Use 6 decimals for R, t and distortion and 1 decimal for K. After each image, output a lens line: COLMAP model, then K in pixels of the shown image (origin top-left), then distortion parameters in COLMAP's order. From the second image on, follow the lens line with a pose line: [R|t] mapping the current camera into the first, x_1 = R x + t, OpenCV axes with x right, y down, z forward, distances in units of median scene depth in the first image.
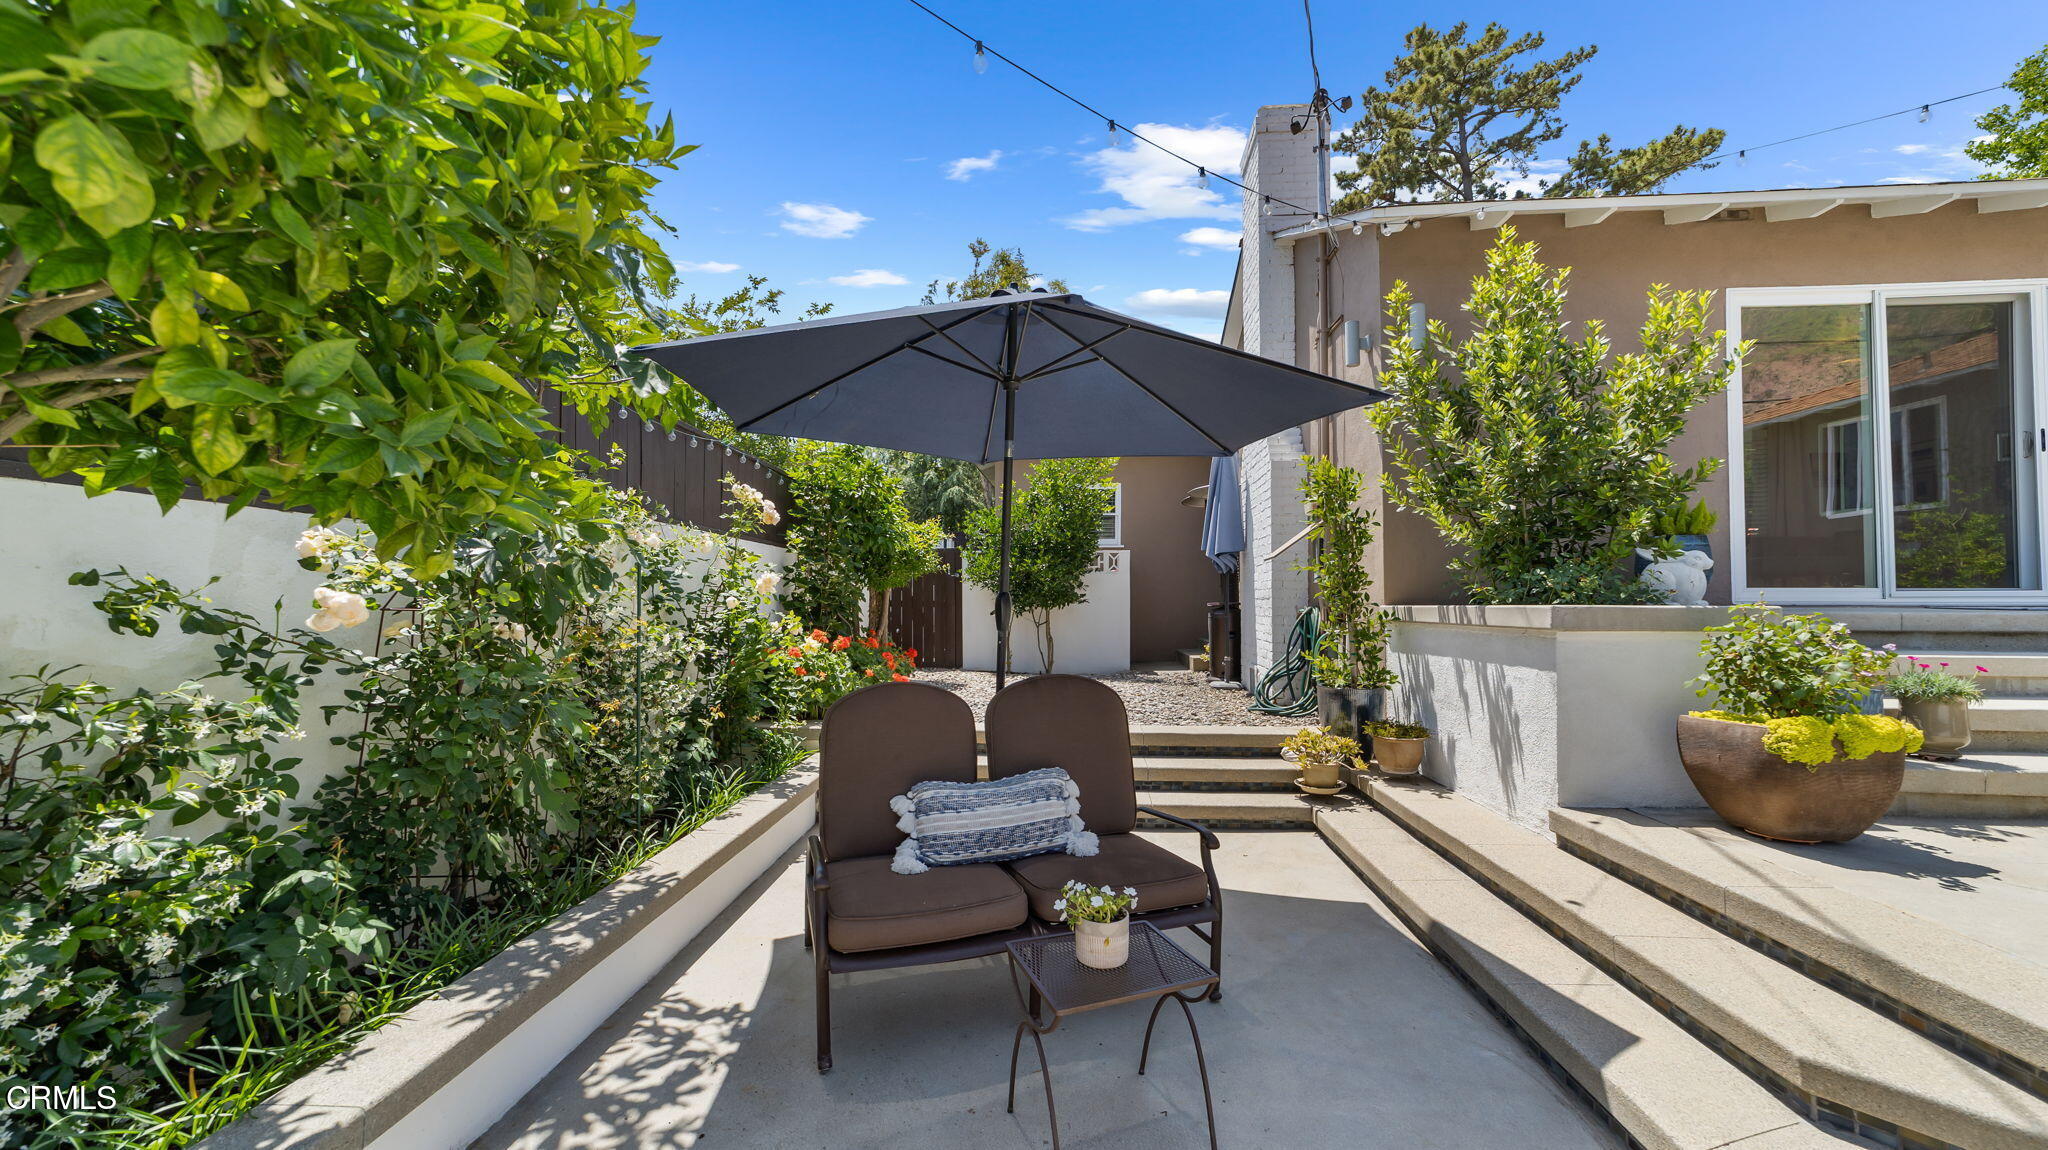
lens RADIAL K [[791.7, 0, 1020.6], [0, 791.7, 592.0], [0, 0, 1]] dist [-0.021242, 0.011456]
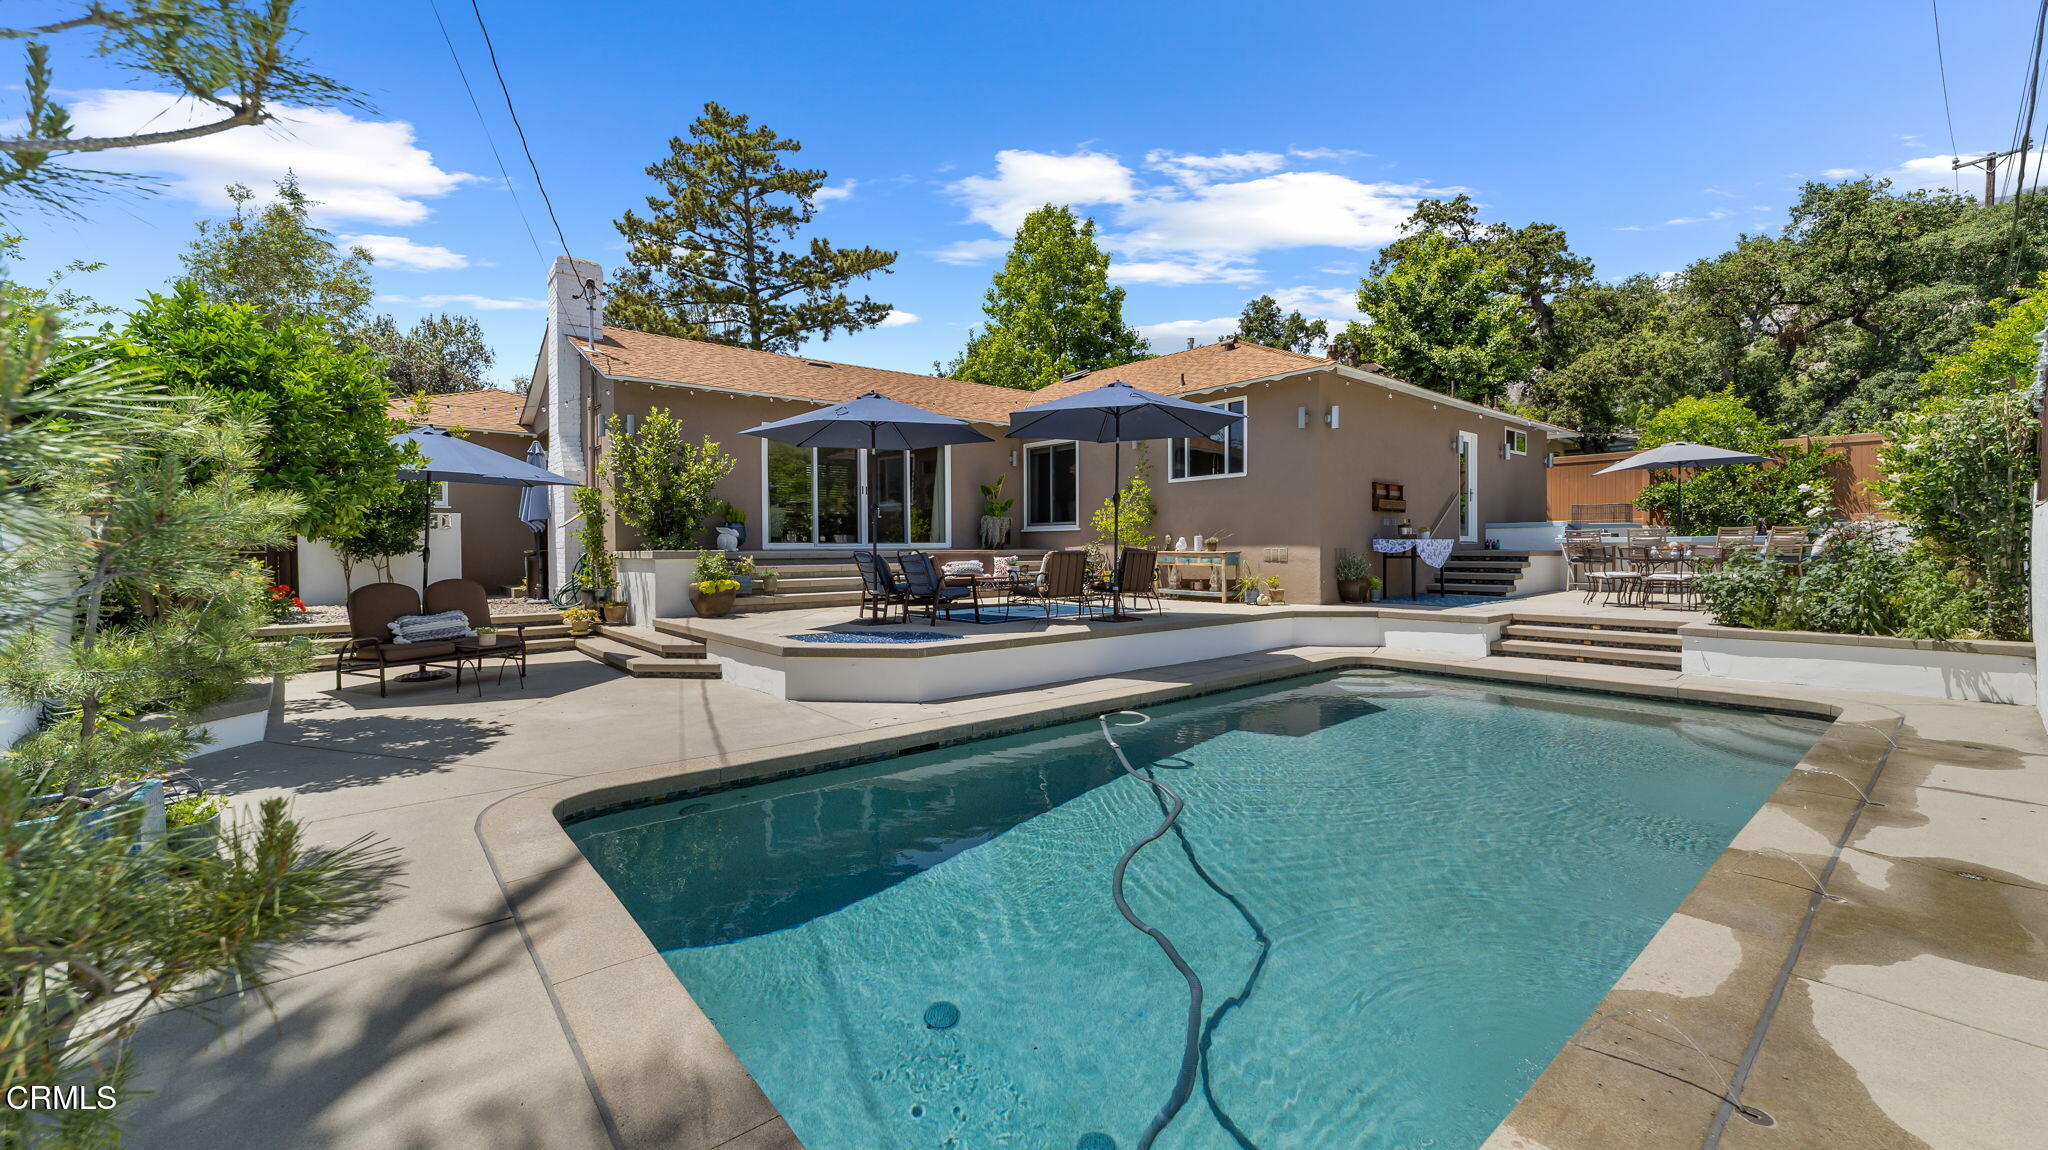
lens RADIAL K [[807.0, 0, 1028.0], [0, 807.0, 546.2], [0, 0, 1]] dist [0.001259, 0.000077]
pose [[0.709178, -0.007633, 0.704988, -0.351014], [-0.001430, 0.999924, 0.012265, -0.029943], [-0.705028, -0.009707, 0.709113, -1.603297]]
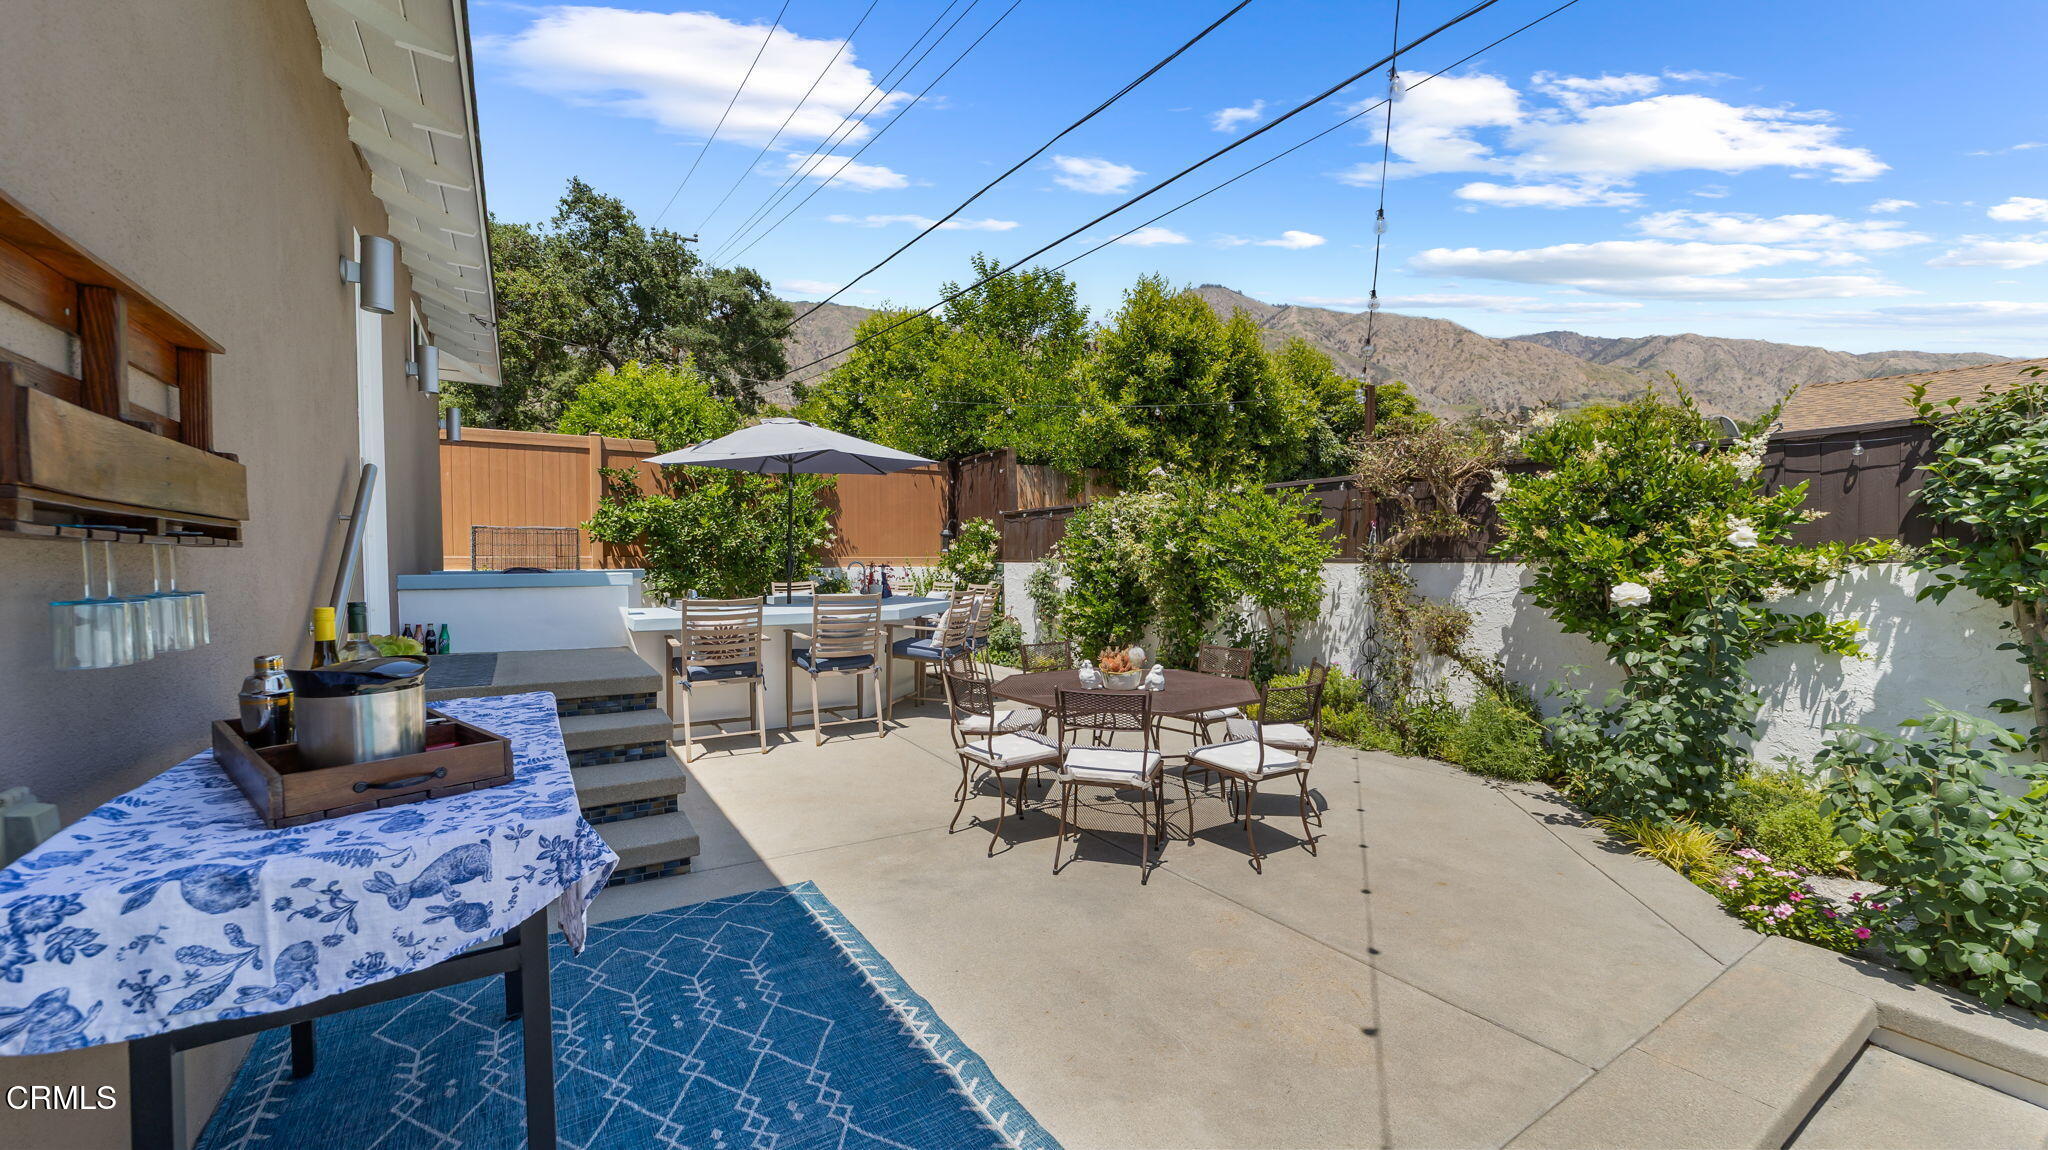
lens RADIAL K [[791.7, 0, 1020.6], [0, 791.7, 592.0], [0, 0, 1]] dist [-0.021242, 0.011456]
pose [[-0.593108, -0.033253, 0.804436, 2.093616], [-0.010370, 0.999379, 0.033666, -0.109229], [-0.805056, 0.011625, -0.593085, -0.588594]]
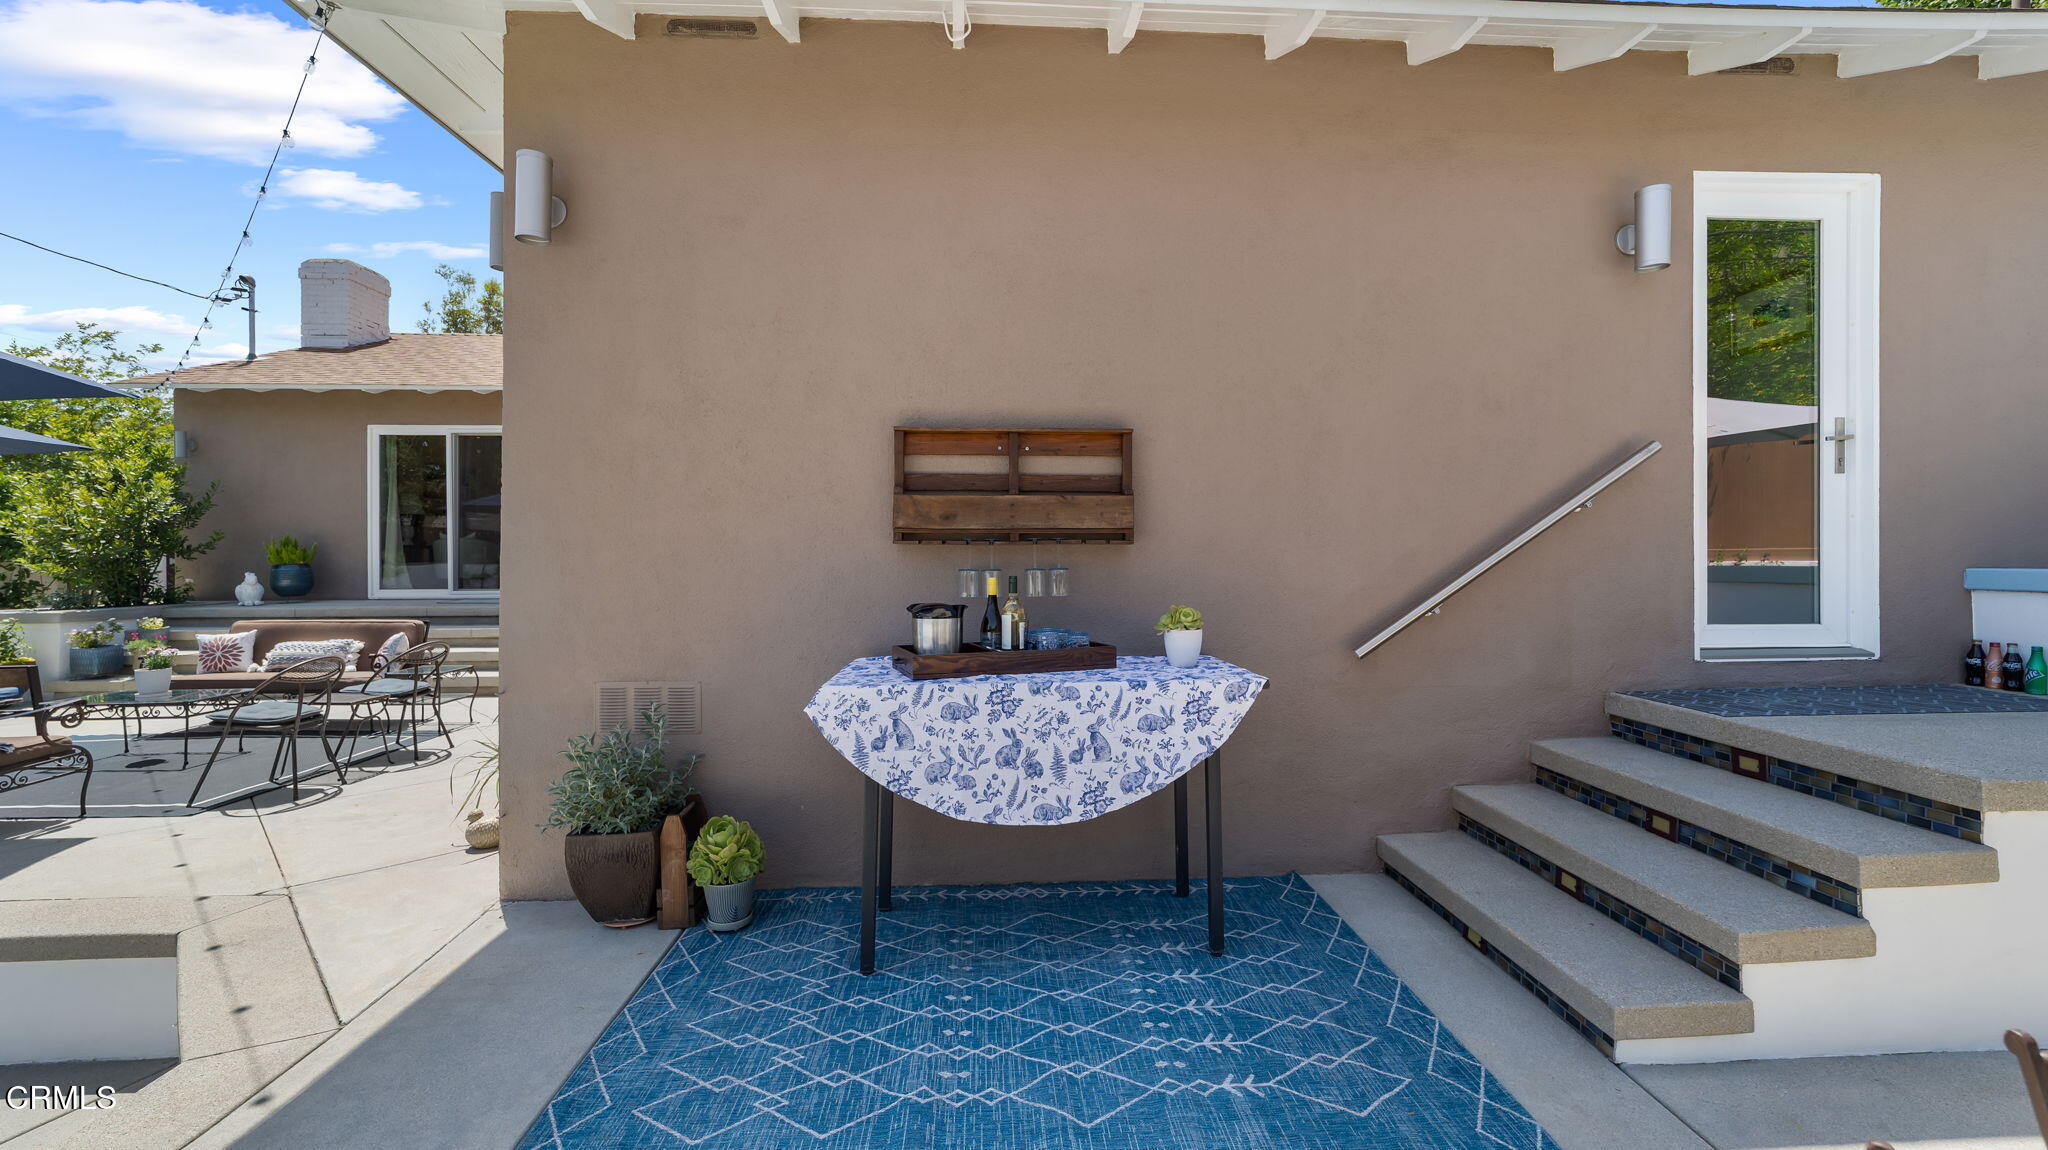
lens RADIAL K [[799.4, 0, 1026.9], [0, 799.4, 557.6], [0, 0, 1]] dist [-0.012776, 0.006643]
pose [[0.992397, -0.009040, 0.122743, 2.475882], [0.006889, 0.999815, 0.017935, -0.116725], [-0.122883, -0.016953, 0.992276, -1.176076]]
